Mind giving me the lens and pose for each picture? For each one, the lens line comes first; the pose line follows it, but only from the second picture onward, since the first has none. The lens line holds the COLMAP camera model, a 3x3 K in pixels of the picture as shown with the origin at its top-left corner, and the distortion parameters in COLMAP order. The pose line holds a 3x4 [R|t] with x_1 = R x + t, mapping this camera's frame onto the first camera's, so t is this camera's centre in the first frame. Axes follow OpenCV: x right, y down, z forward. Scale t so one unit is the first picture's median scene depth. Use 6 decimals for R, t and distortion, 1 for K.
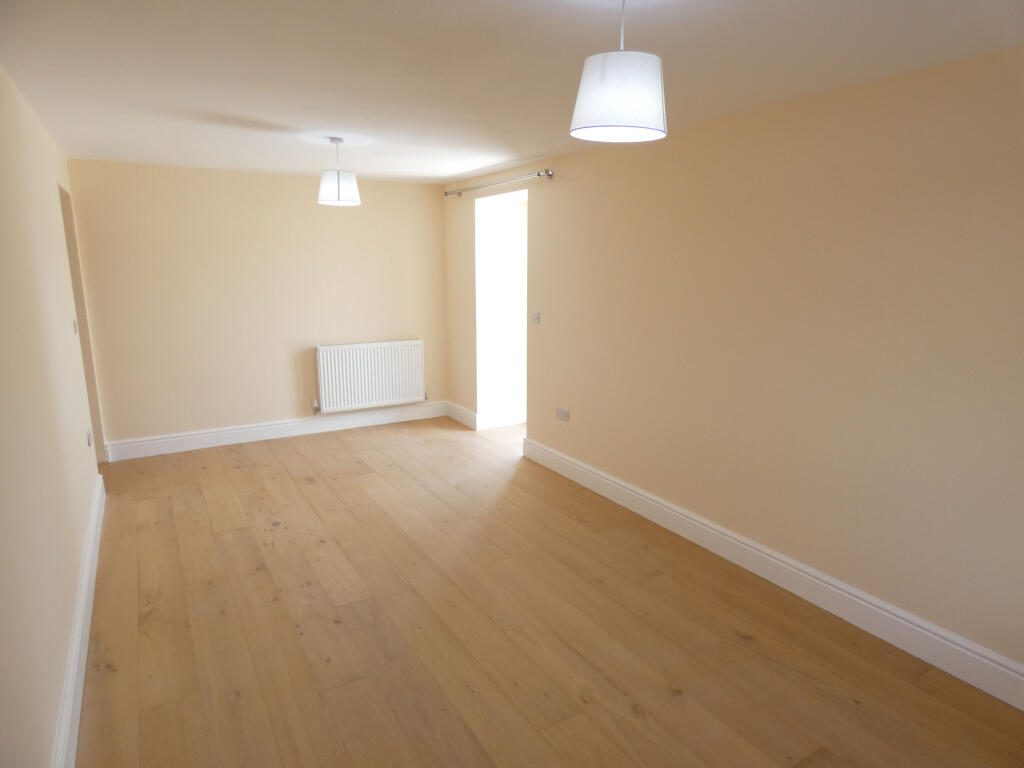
lens RADIAL K [[617.7, 0, 516.3], [0, 617.7, 384.4], [0, 0, 1]] dist [-0.002270, 0.026798]
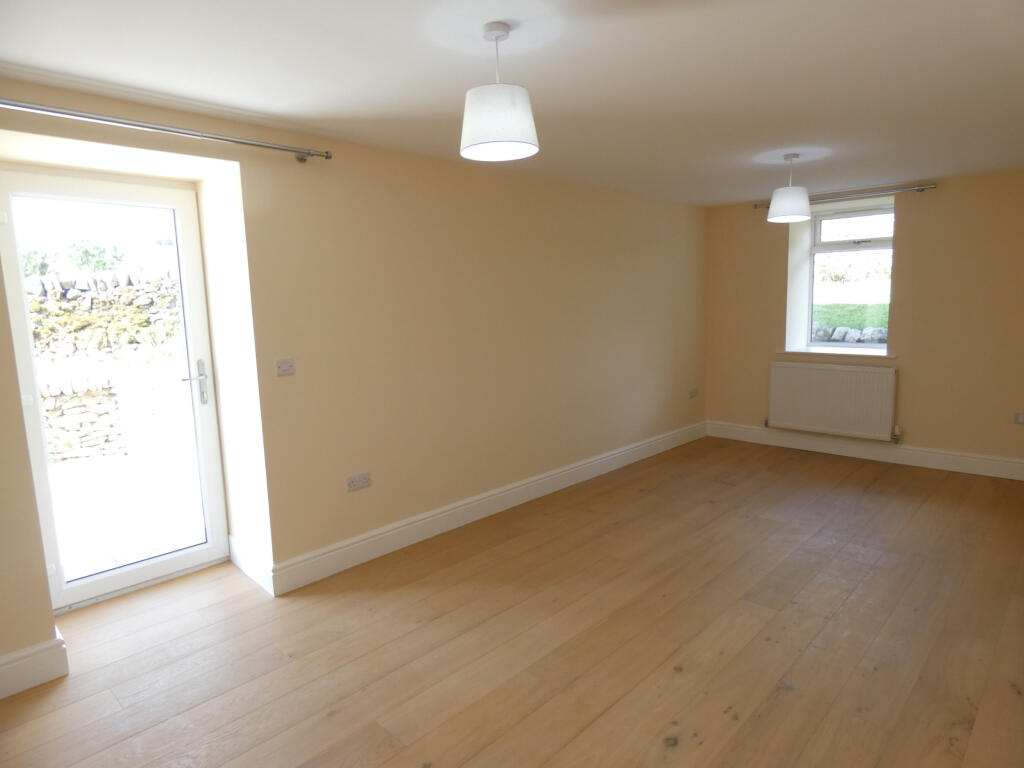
lens RADIAL K [[606.2, 0, 512.0], [0, 606.2, 384.0], [0, 0, 1]] dist [-0.001236, -0.001458]
pose [[-0.257907, -0.131701, 0.957151, -0.849084], [0.209104, 0.959577, 0.188378, -0.214462], [-0.943271, 0.248729, -0.219942, 1.209523]]
